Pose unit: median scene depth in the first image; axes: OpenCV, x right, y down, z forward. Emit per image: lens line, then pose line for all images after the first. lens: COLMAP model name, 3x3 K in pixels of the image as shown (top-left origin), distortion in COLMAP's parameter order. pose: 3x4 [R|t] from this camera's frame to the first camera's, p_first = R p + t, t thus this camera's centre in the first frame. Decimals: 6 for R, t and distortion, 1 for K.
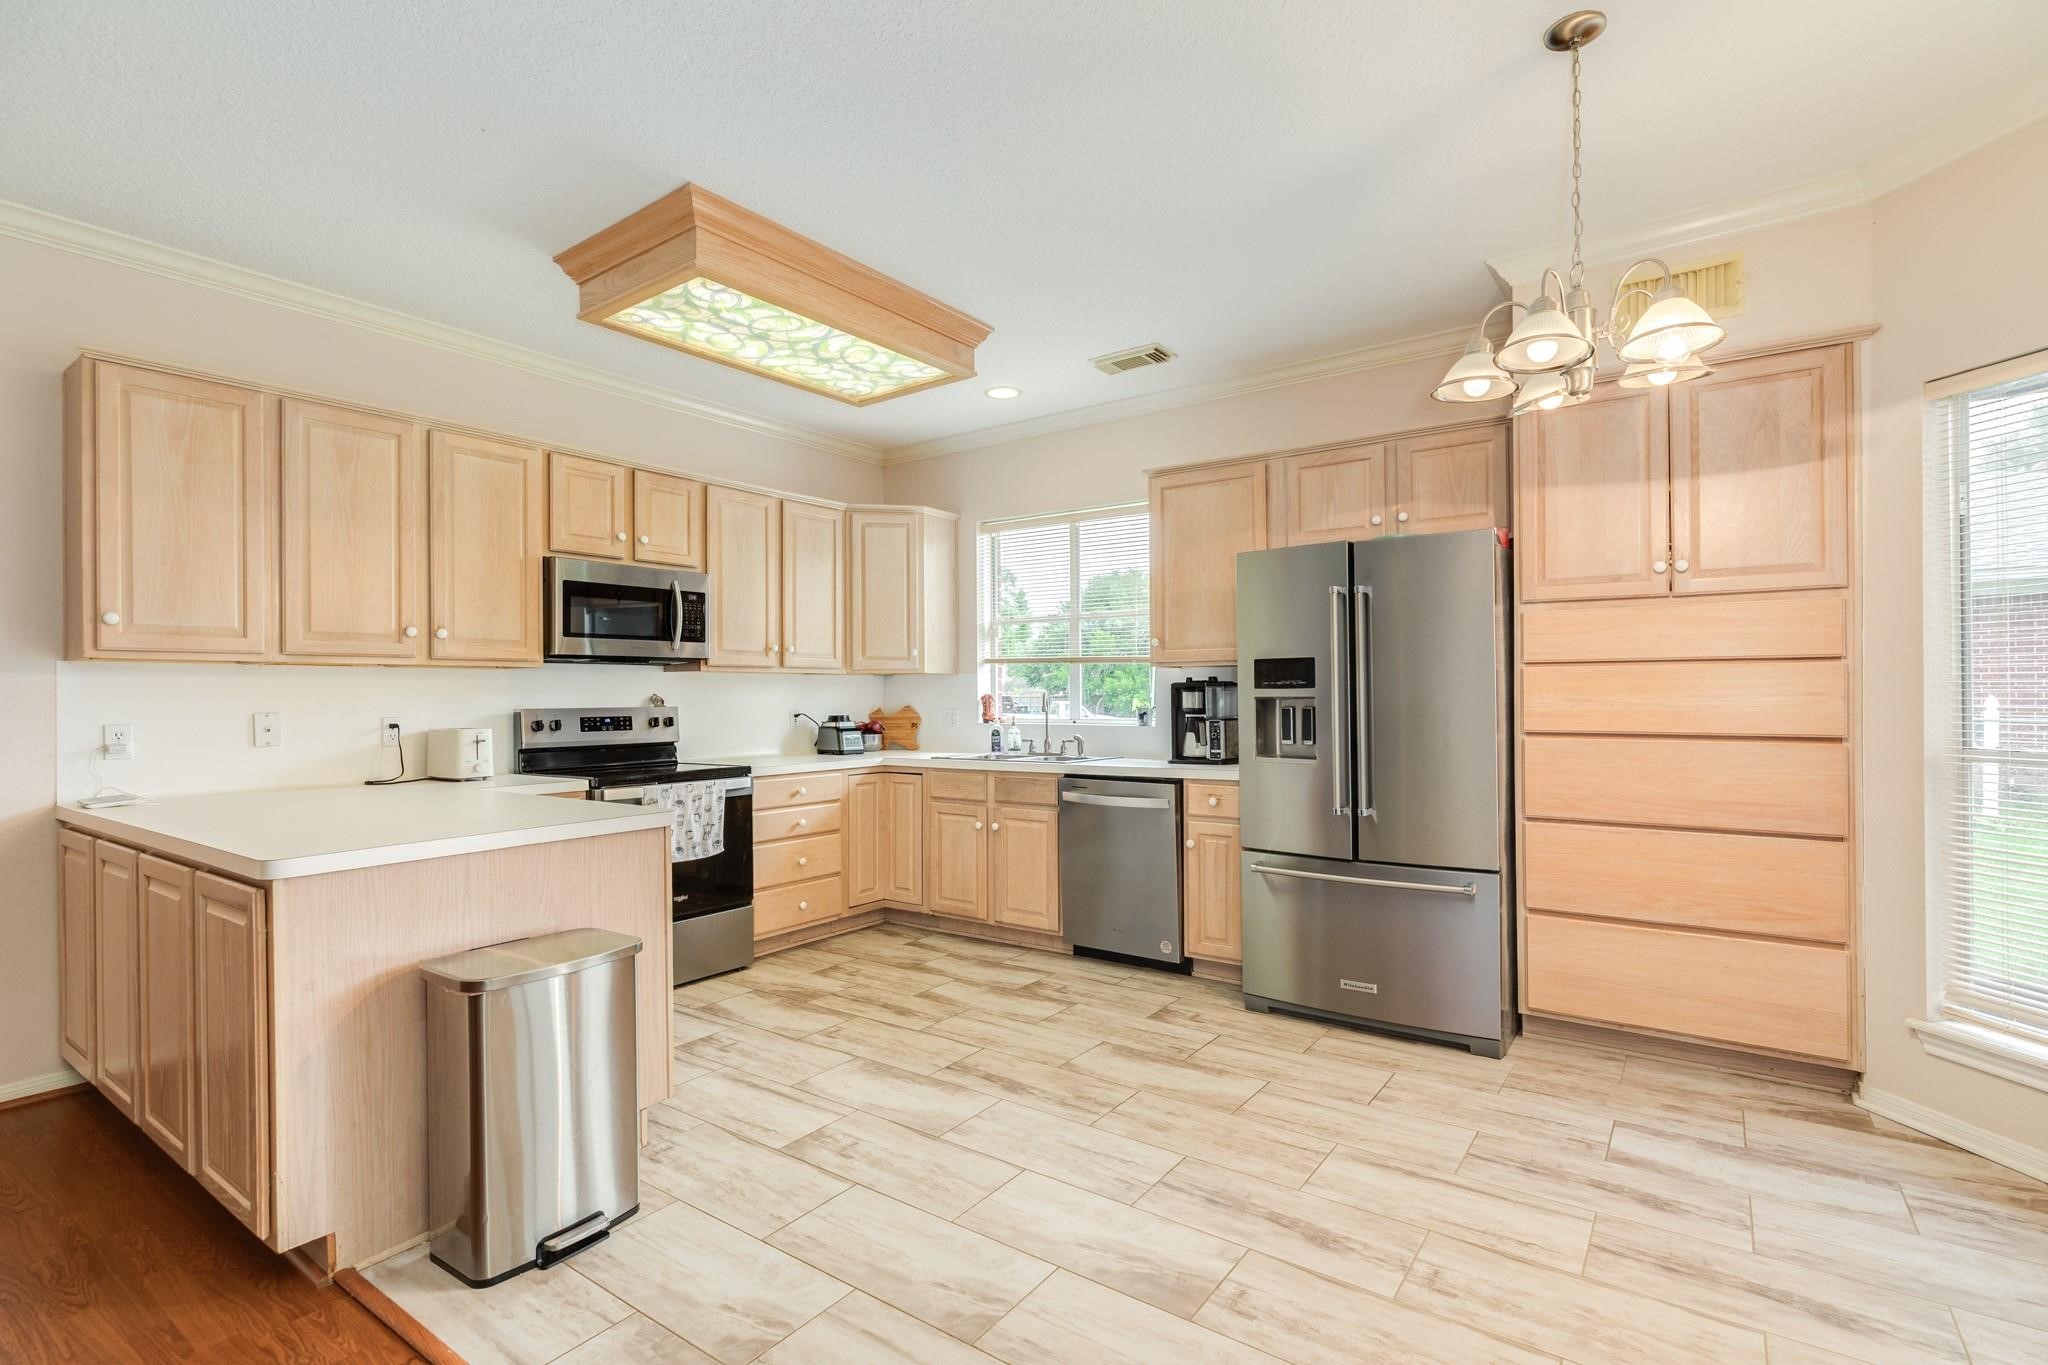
lens RADIAL K [[981.3, 0, 1035.2], [0, 981.3, 683.2], [0, 0, 1]] dist [0.004134, 0.000172]
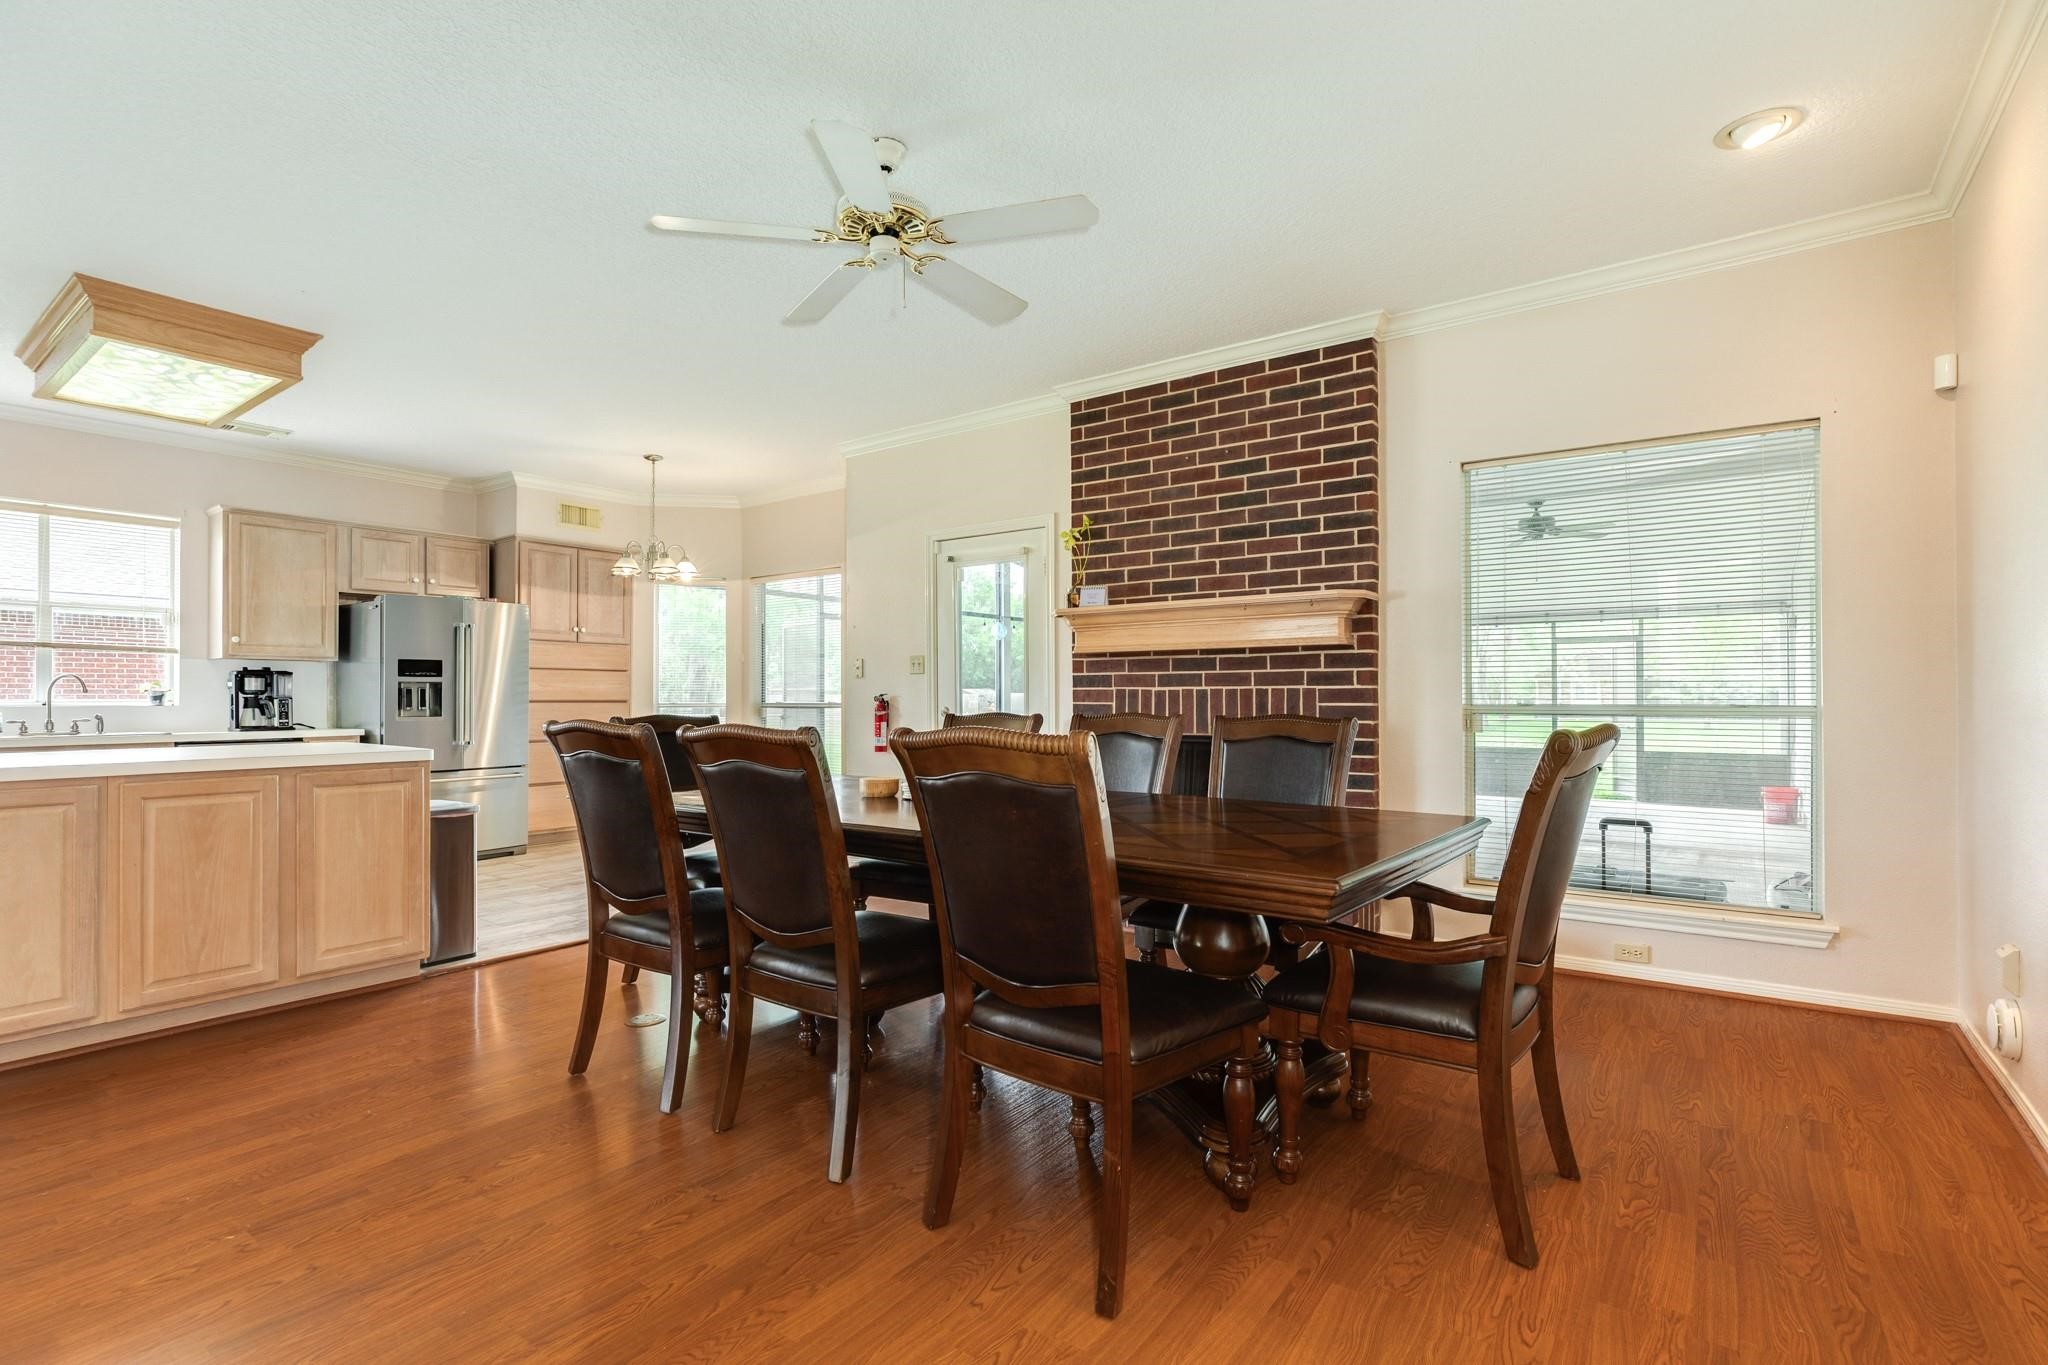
lens RADIAL K [[904.6, 0, 1032.7], [0, 904.6, 686.2], [0, 0, 1]] dist [0.003476, 0.000306]
pose [[0.001958, 0.015998, 0.999870, -1.204993], [-0.010530, 0.999817, -0.015976, 0.032013], [-0.999943, -0.010497, 0.002126, -0.079720]]
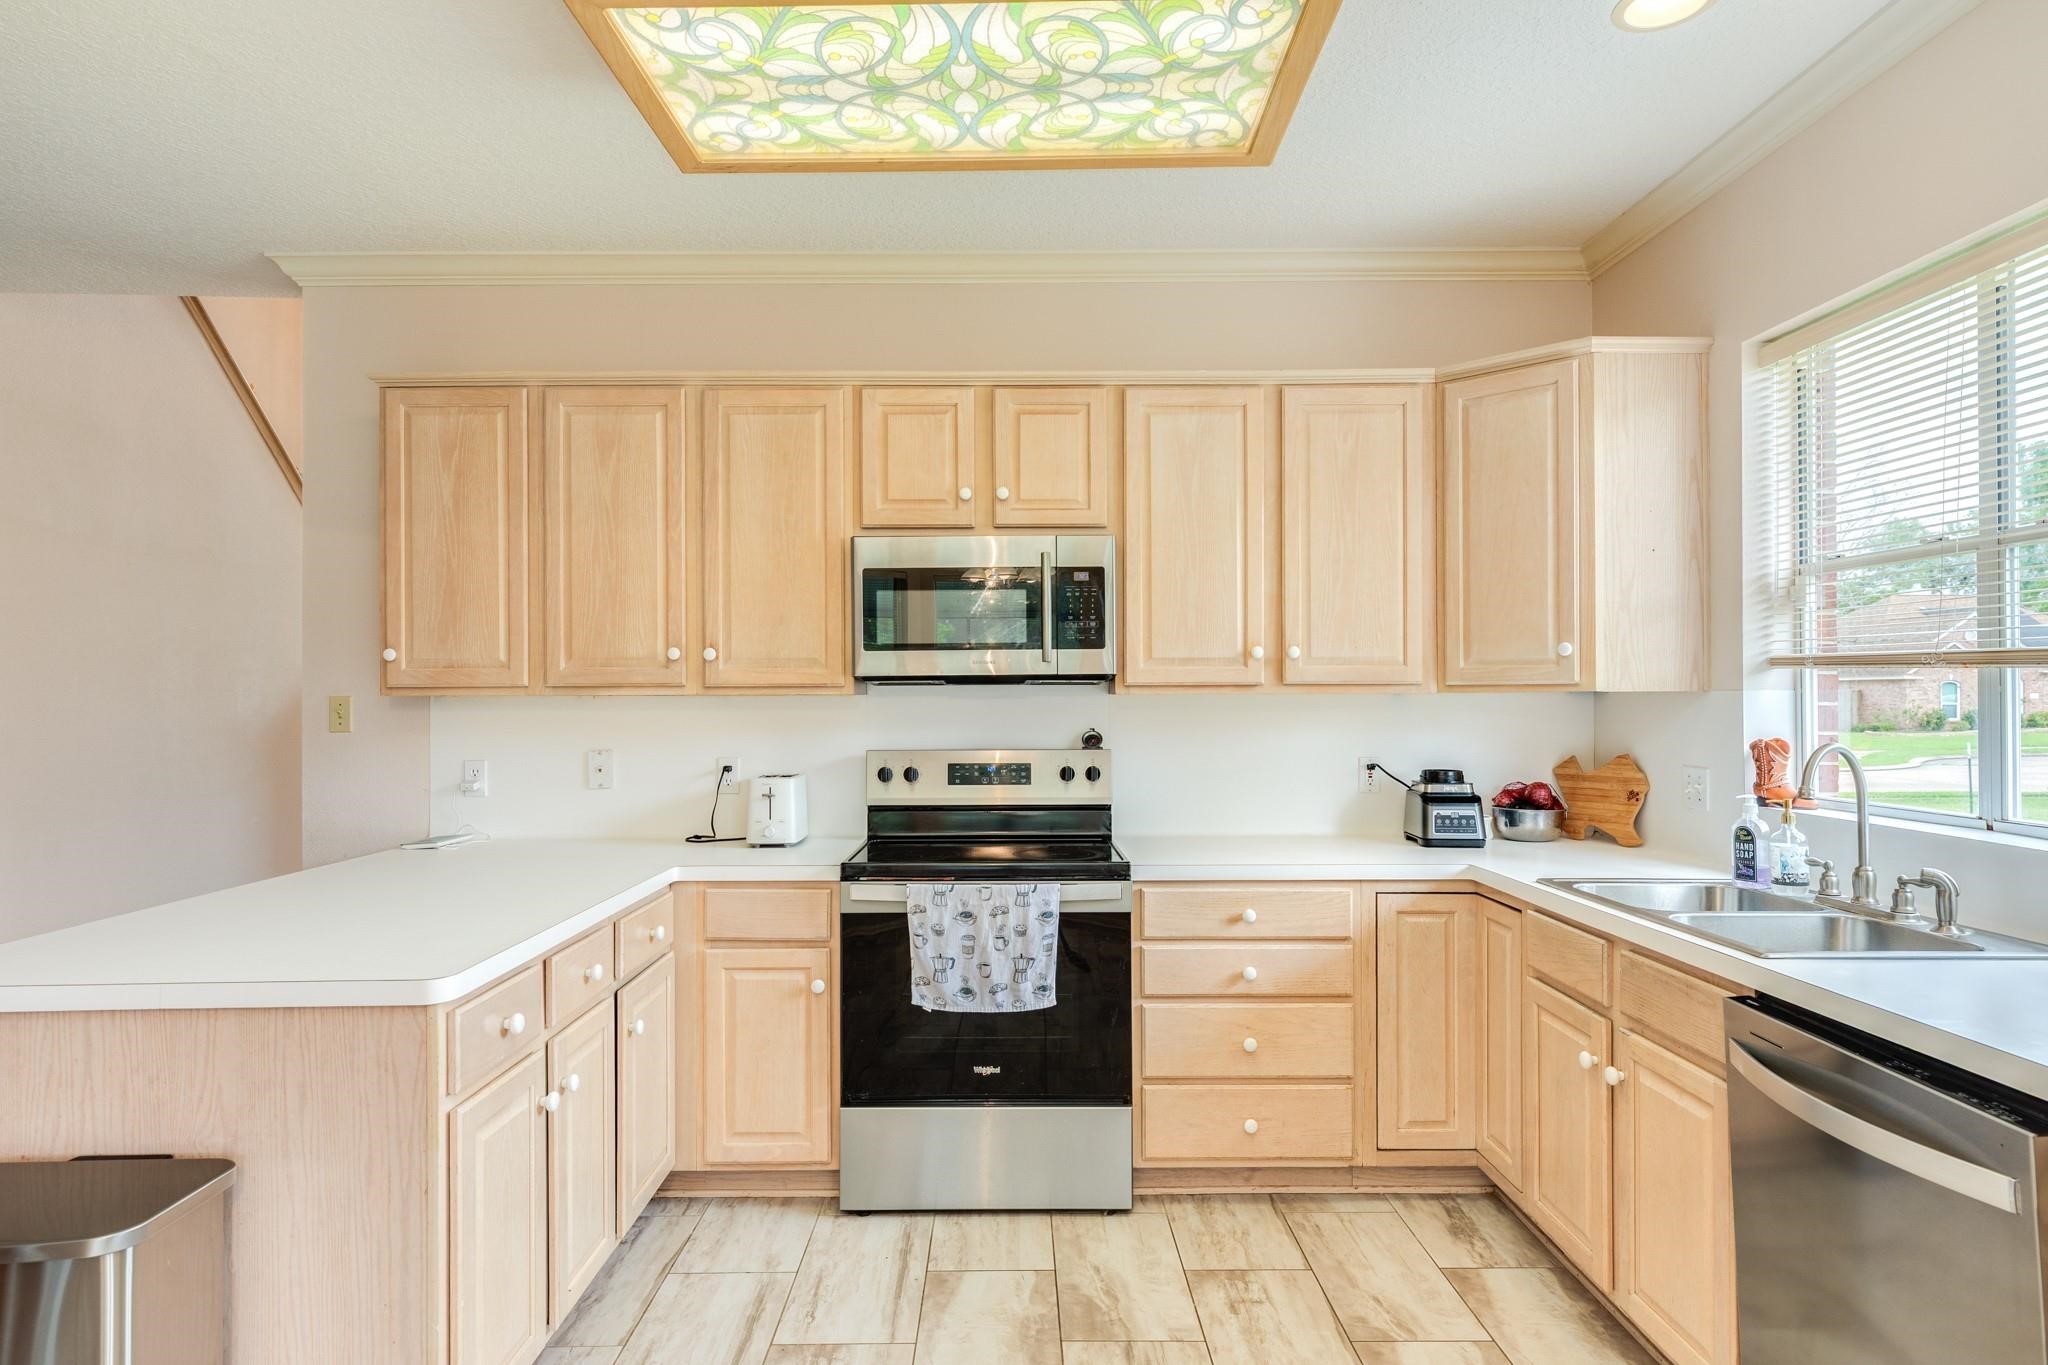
lens RADIAL K [[1171.2, 0, 1022.7], [0, 1171.2, 689.3], [0, 0, 1]] dist [0.016910, -0.000393]
pose [[0.577957, 0.000881, -0.816066, 0.246989], [0.010104, 0.999915, 0.008235, -0.024608], [0.816004, -0.013005, 0.577899, 0.586179]]
